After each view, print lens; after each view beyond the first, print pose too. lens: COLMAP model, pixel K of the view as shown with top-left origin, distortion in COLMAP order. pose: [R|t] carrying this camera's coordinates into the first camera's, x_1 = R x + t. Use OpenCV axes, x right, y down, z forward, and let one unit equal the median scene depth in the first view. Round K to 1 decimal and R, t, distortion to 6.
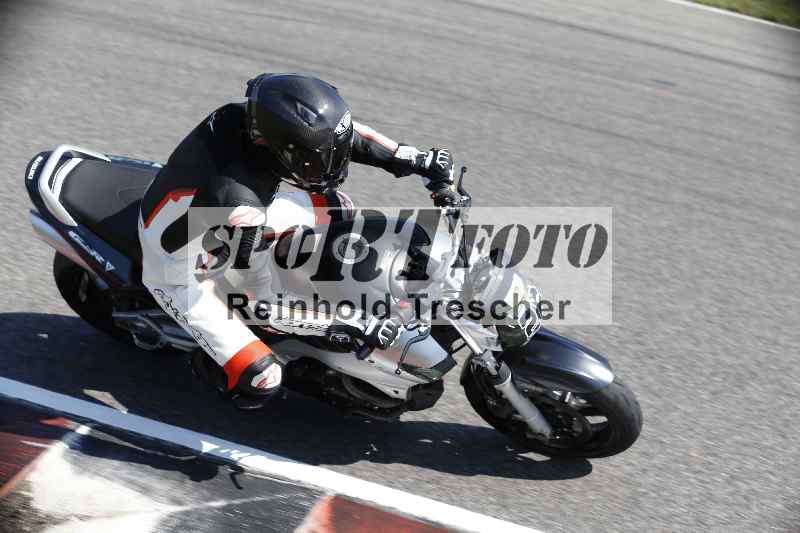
lens RADIAL K [[1642.9, 0, 400.0], [0, 1642.9, 266.5], [0, 0, 1]] dist [-0.590224, 0.128563]
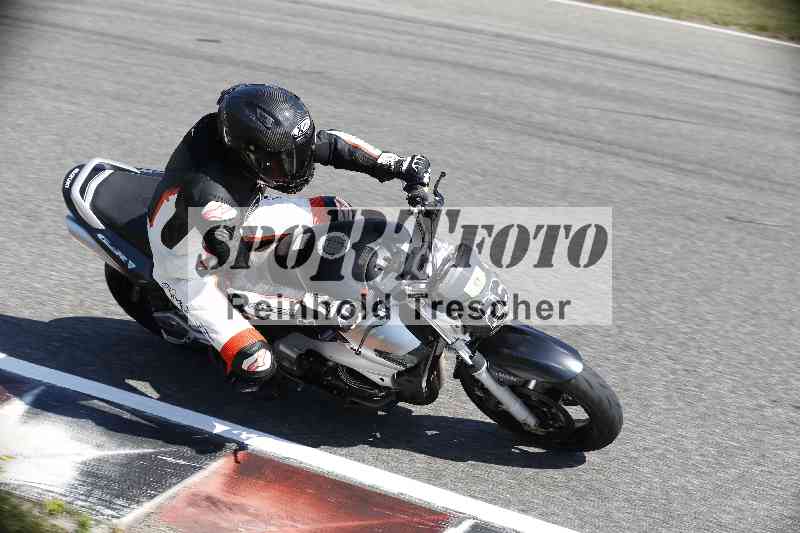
lens RADIAL K [[1642.9, 0, 400.0], [0, 1642.9, 266.5], [0, 0, 1]] dist [-0.590224, 0.128563]
pose [[0.973909, -0.006333, -0.226852, 0.259598], [-0.007430, 0.998185, -0.059768, 0.067594], [0.226819, 0.059894, 0.972094, -0.056240]]
